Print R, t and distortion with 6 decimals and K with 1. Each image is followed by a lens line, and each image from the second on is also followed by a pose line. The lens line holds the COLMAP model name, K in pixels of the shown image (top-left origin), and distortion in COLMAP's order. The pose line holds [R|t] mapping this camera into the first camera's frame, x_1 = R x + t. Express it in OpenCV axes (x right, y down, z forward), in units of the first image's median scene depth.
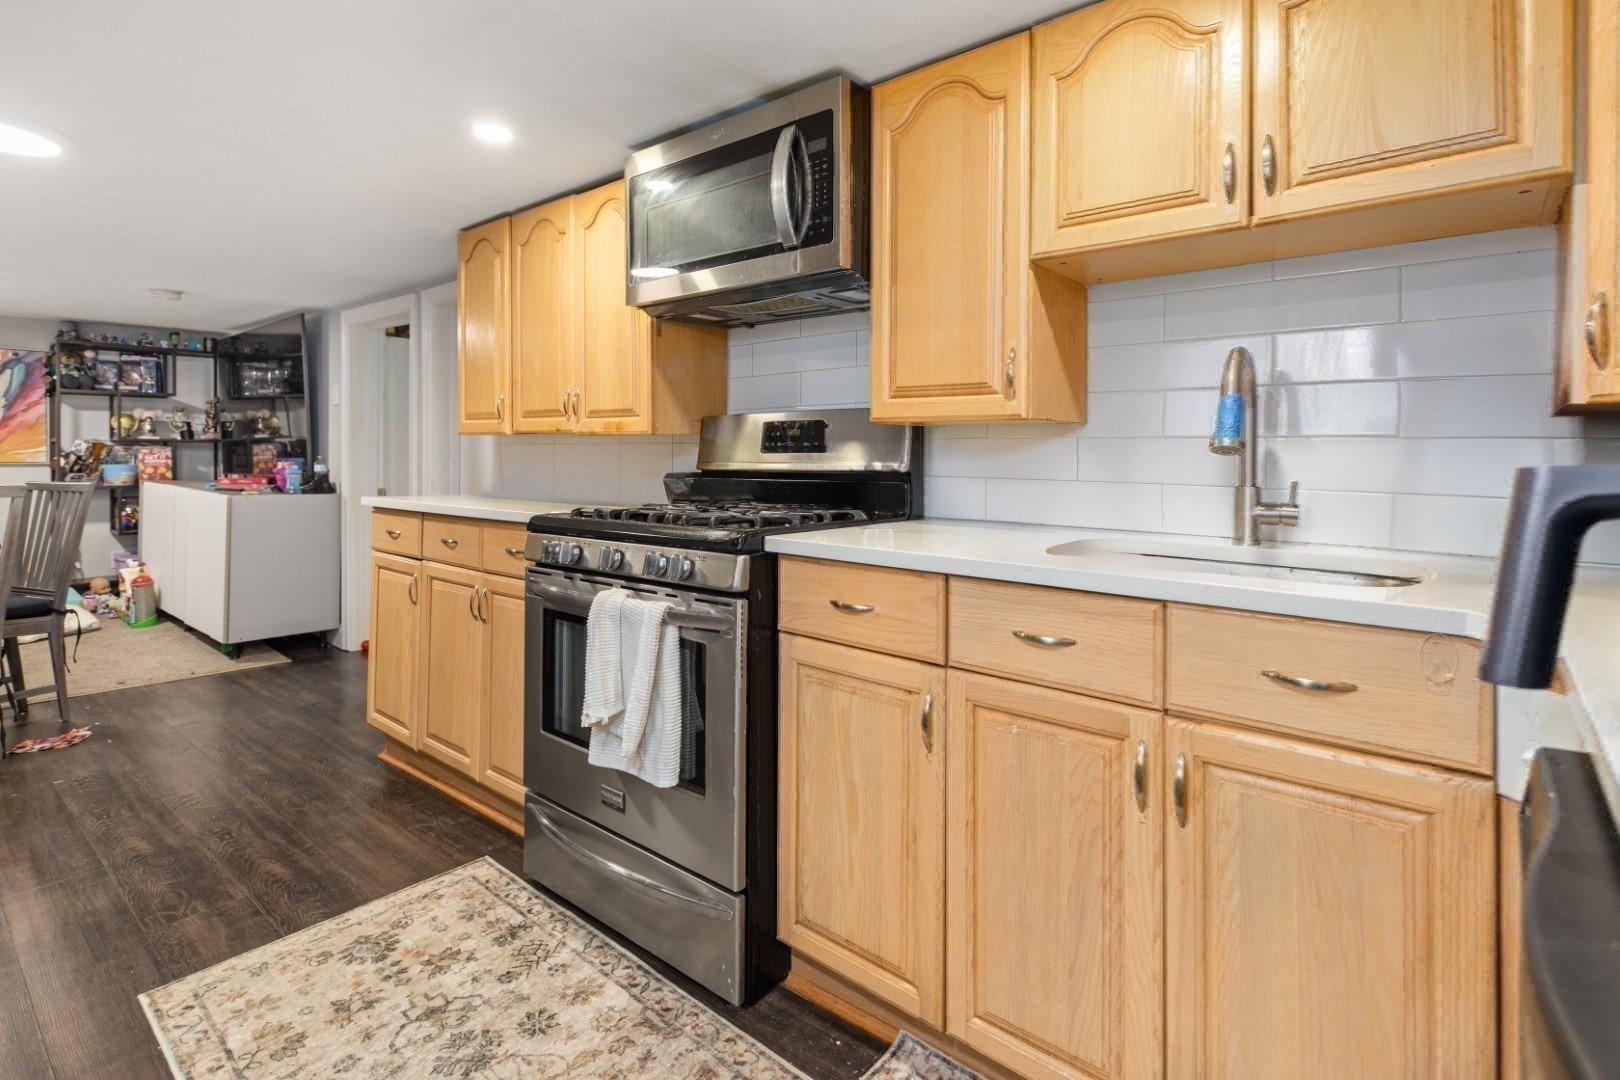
lens RADIAL K [[784.0, 0, 817.7], [0, 784.0, 465.5], [0, 0, 1]] dist [-0.001784, 0.002384]
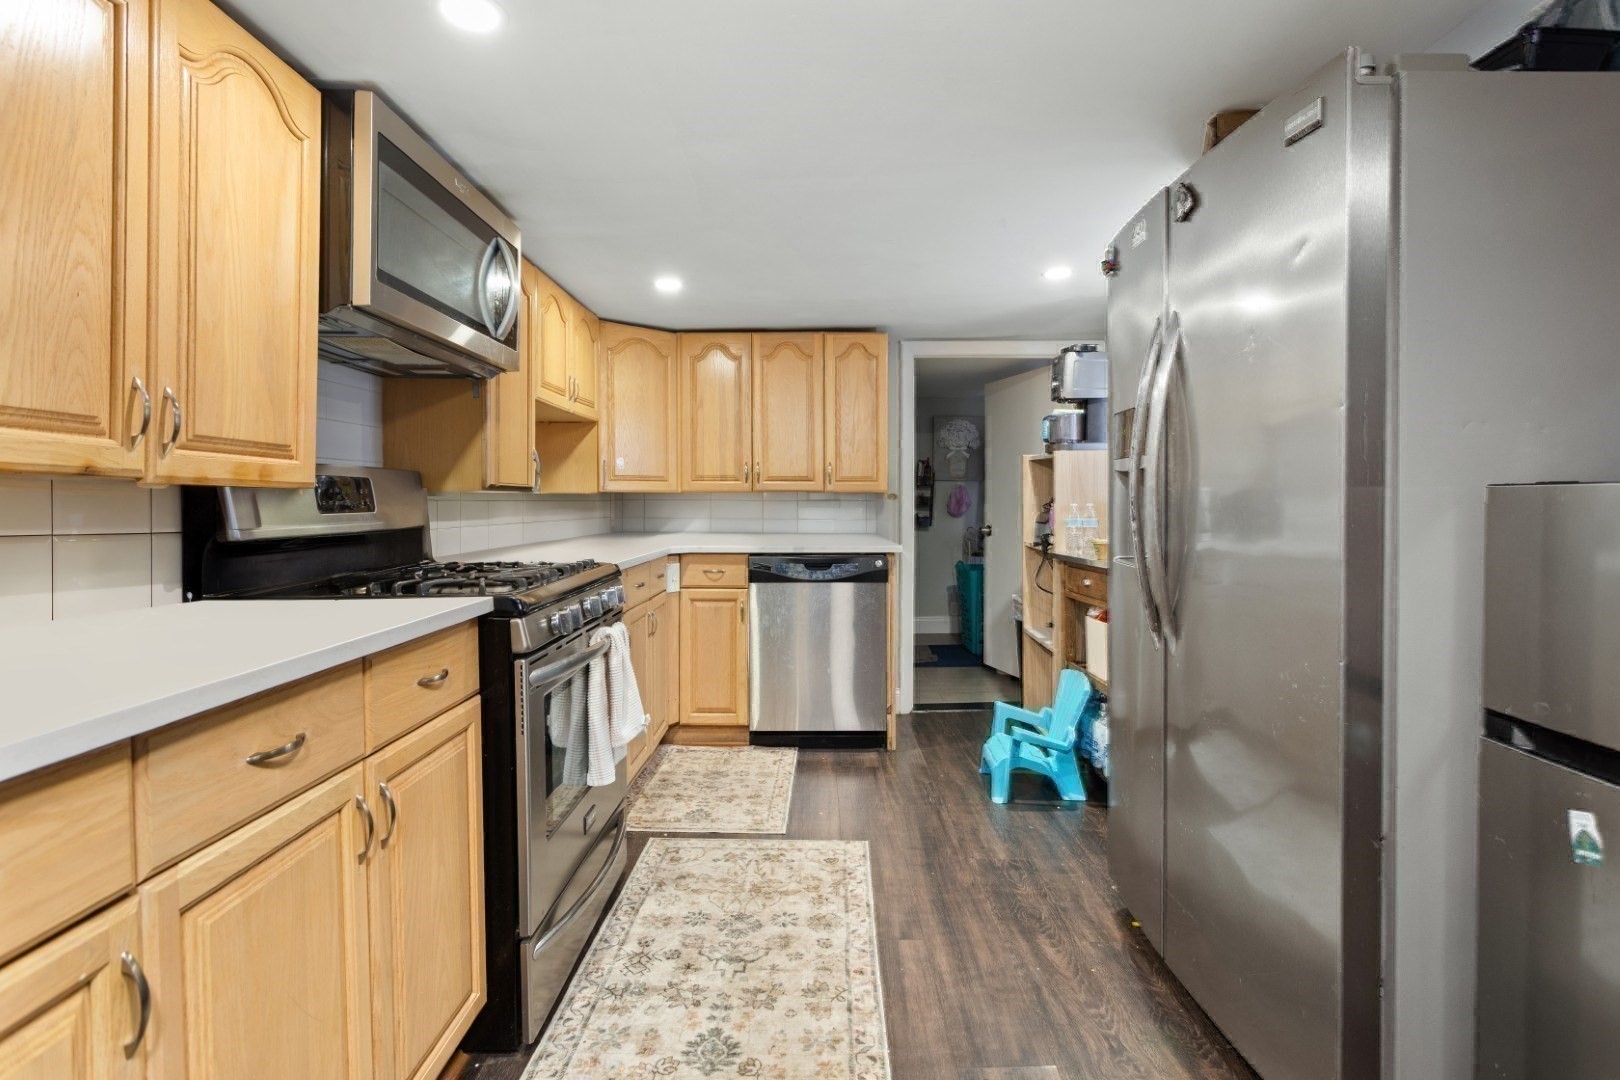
lens RADIAL K [[784.0, 0, 829.6], [0, 784.0, 512.4], [0, 0, 1]] dist [-0.001784, 0.002384]
pose [[-0.647921, -0.019049, 0.761469, -1.319110], [0.006003, 0.999529, 0.030112, -0.047333], [-0.761684, 0.024081, -0.647501, 1.439517]]
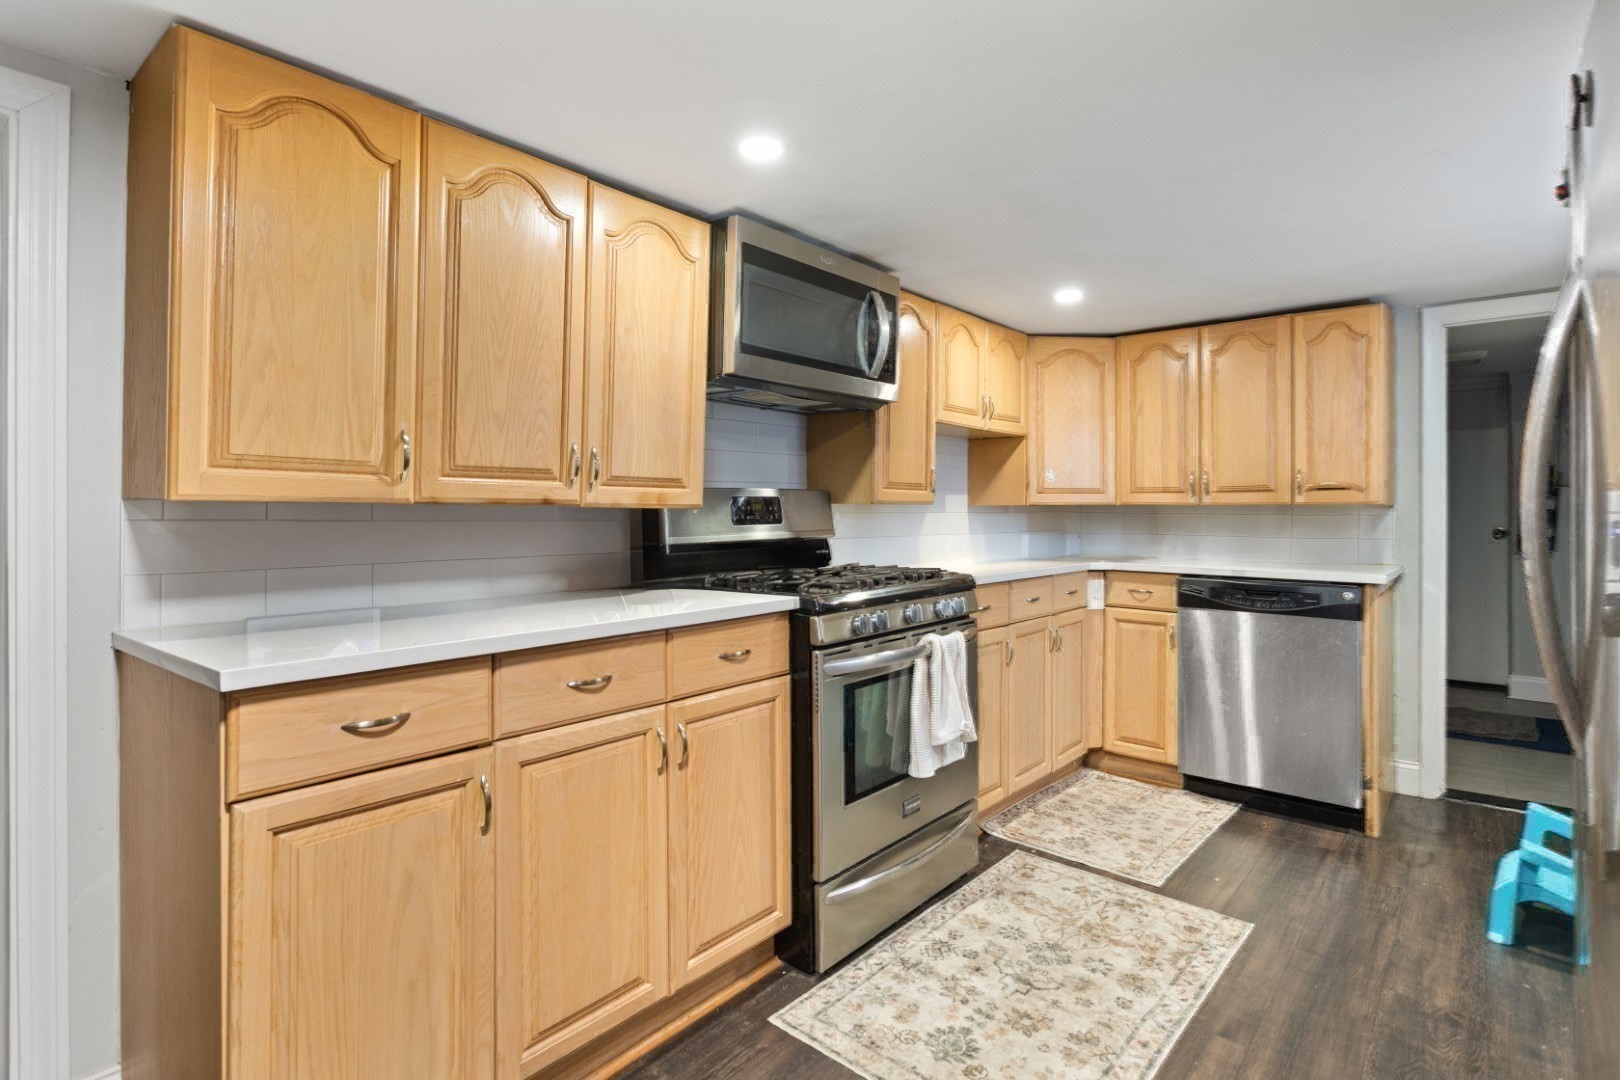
lens RADIAL K [[824.2, 0, 814.3], [0, 824.2, 496.5], [0, 0, 1]] dist [-0.012868, 0.004108]
pose [[0.006456, 0.001667, 0.999978, -1.553967], [0.009496, 0.999953, -0.001728, -0.065863], [-0.999934, 0.009507, 0.006440, 1.128310]]
